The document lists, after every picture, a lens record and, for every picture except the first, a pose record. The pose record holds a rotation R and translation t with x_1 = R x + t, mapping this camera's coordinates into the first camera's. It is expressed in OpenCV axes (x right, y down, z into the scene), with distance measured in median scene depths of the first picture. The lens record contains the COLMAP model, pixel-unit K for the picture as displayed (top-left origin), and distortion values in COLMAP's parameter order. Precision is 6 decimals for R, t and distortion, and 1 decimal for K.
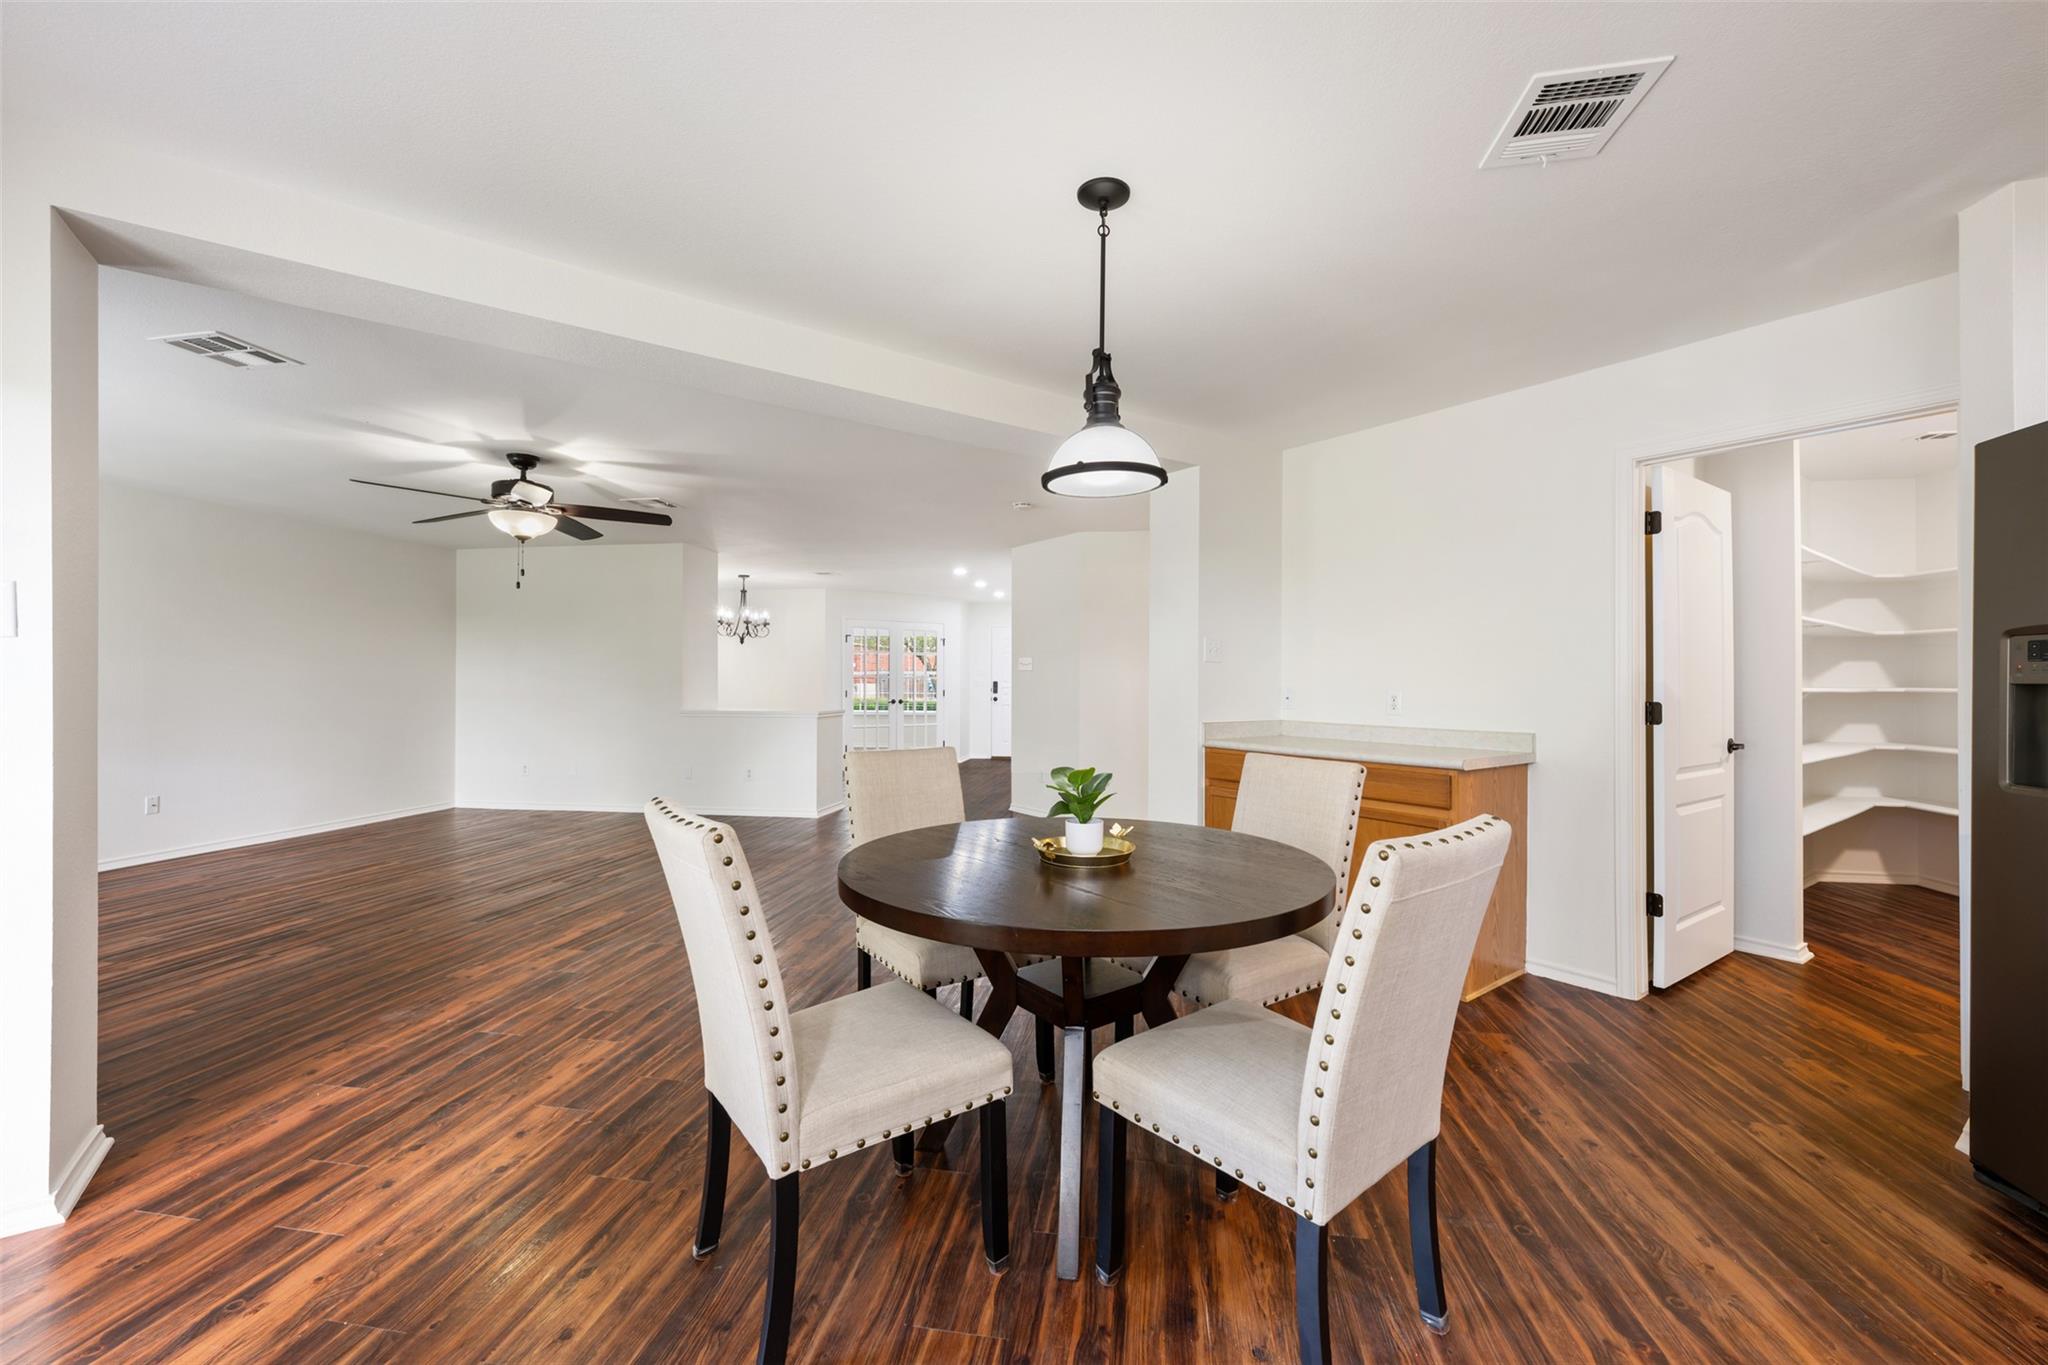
lens RADIAL K [[809.2, 0, 1024.0], [0, 809.2, 682.5], [0, 0, 1]] dist [-0.001519, -0.000012]
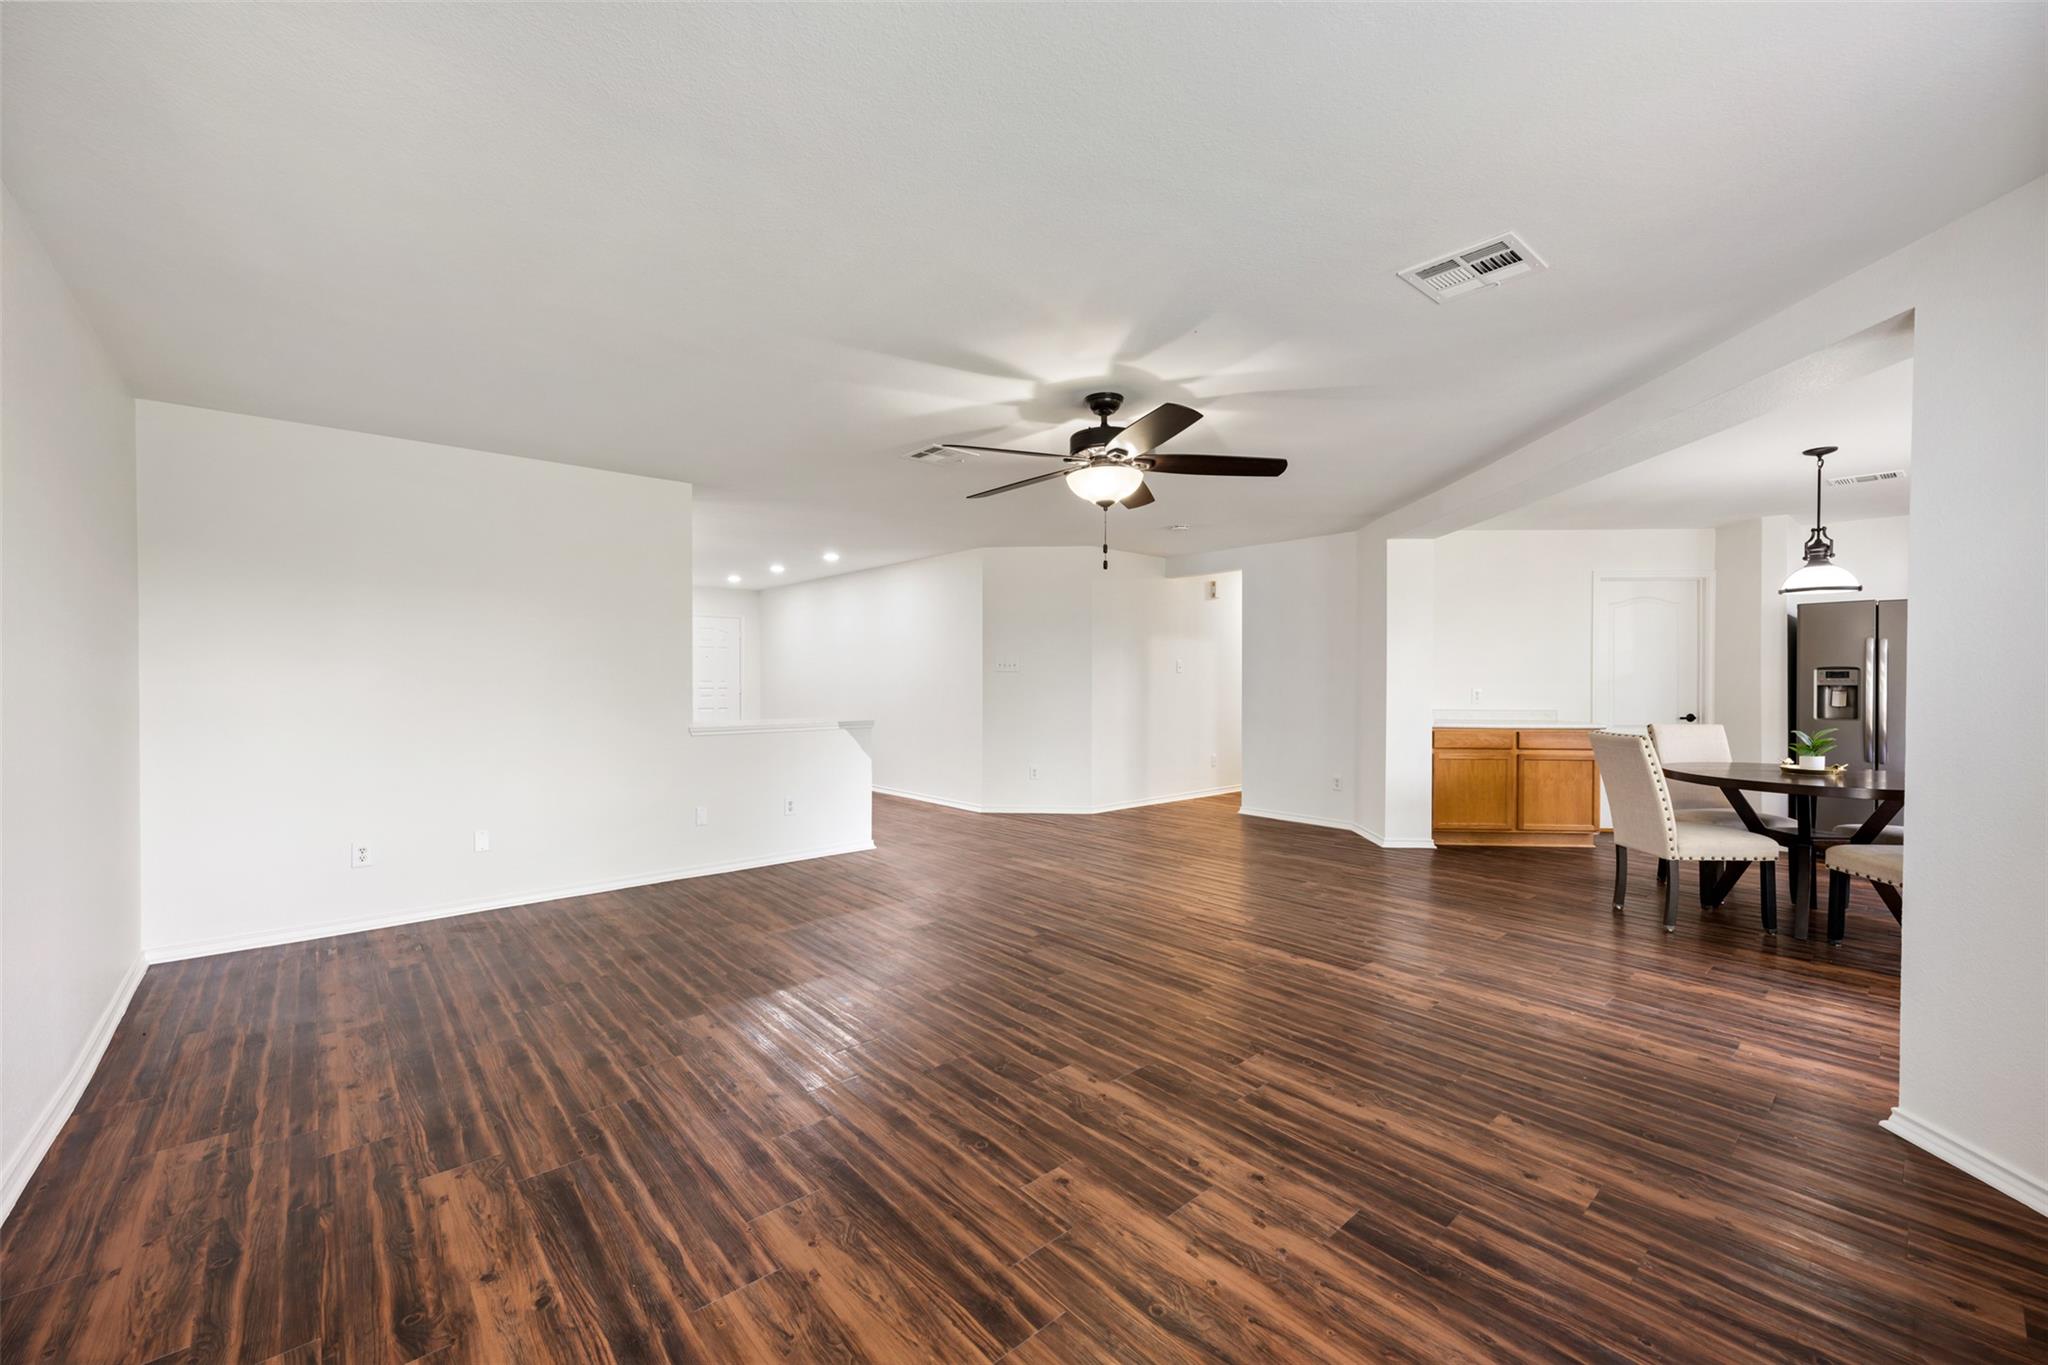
lens RADIAL K [[809.2, 0, 1024.0], [0, 809.2, 682.5], [0, 0, 1]] dist [-0.001519, -0.000012]
pose [[0.636359, -0.003056, 0.771387, -1.947322], [-0.003849, 0.999967, 0.007137, -0.019244], [-0.771383, -0.007511, 0.636326, 0.868635]]
